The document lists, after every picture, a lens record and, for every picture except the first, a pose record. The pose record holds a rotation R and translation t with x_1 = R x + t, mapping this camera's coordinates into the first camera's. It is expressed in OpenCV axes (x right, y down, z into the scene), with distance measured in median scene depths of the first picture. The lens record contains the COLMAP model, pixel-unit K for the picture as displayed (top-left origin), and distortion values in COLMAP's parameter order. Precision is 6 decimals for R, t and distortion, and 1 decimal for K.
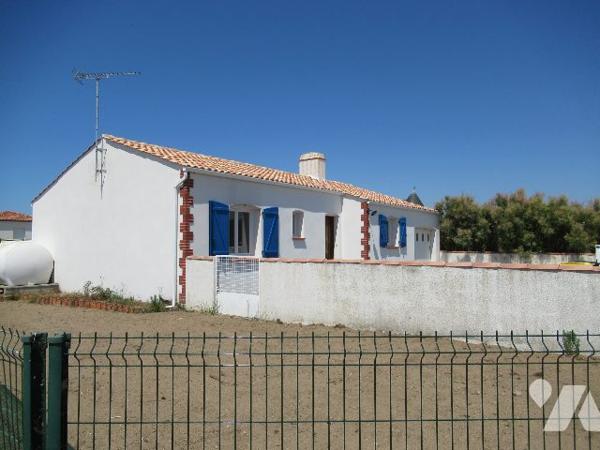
lens RADIAL K [[444.0, 0, 300.0], [0, 444.0, 225.0], [0, 0, 1]] dist [-0.004292, -0.006308]
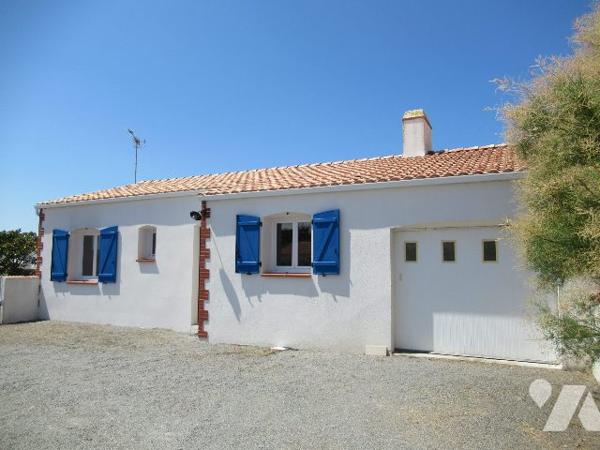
lens RADIAL K [[444.0, 0, 300.0], [0, 444.0, 225.0], [0, 0, 1]] dist [-0.004292, -0.006308]
pose [[0.204670, -0.091334, -0.974561, 0.861247], [0.036530, 0.995656, -0.085639, 0.045872], [0.978149, -0.018073, 0.207117, 1.133475]]
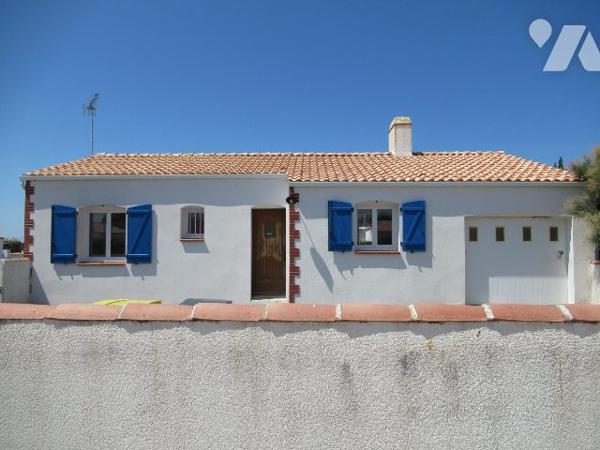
lens RADIAL K [[444.0, 0, 300.0], [0, 444.0, 225.0], [0, 0, 1]] dist [-0.004292, -0.006308]
pose [[0.595151, -0.035865, -0.802813, 0.780625], [0.036392, 0.999182, -0.017659, 0.024232], [0.802789, -0.018706, 0.595969, 0.693325]]
